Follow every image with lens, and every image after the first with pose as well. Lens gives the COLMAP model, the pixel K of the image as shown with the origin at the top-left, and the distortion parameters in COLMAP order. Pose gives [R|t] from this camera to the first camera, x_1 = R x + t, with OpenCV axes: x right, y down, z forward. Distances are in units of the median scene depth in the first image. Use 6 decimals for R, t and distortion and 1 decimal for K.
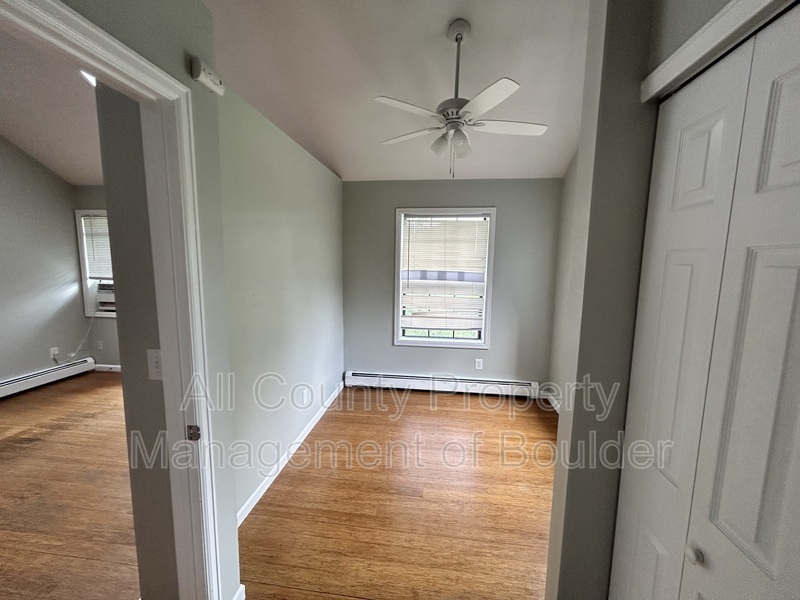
lens RADIAL K [[323.6, 0, 400.0], [0, 323.6, 300.0], [0, 0, 1]] dist [0.000698, -0.000024]
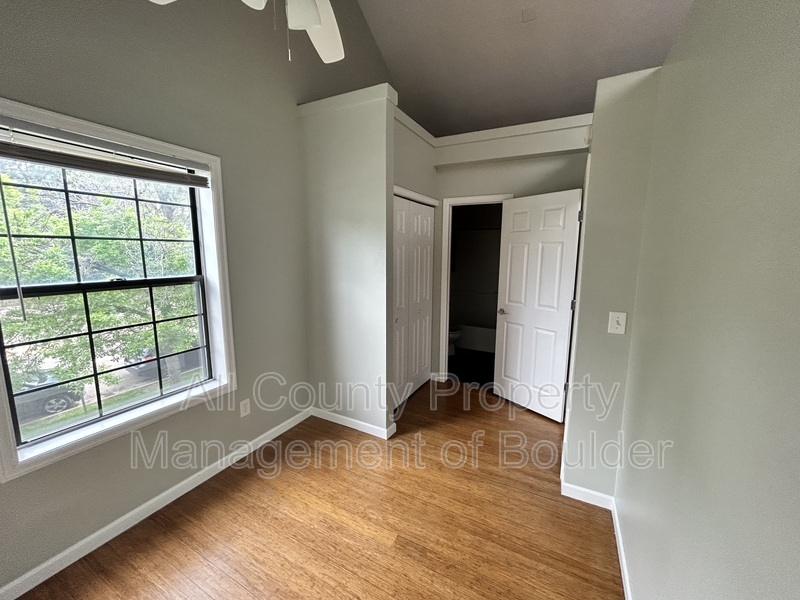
lens RADIAL K [[323.6, 0, 400.0], [0, 323.6, 300.0], [0, 0, 1]] dist [0.000698, -0.000024]
pose [[-0.934123, -0.071204, 0.349777, -0.094941], [0.025993, 0.963732, 0.265603, -0.098485], [-0.356004, 0.257198, -0.898393, 0.836635]]
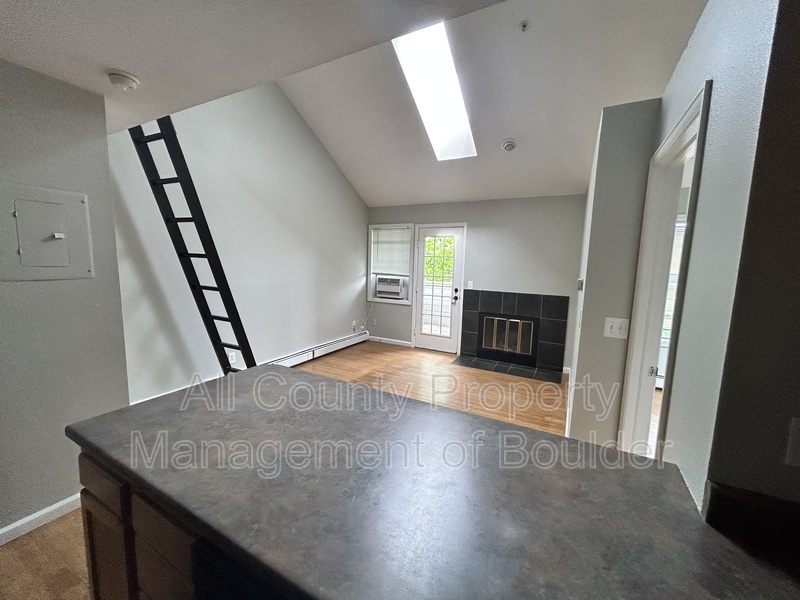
lens RADIAL K [[323.6, 0, 400.0], [0, 323.6, 300.0], [0, 0, 1]] dist [0.000698, -0.000024]
pose [[0.928265, 0.056647, -0.367580, -0.344541], [-0.059336, 0.998230, 0.003992, 0.035597], [0.367156, 0.018105, 0.929983, -0.262170]]
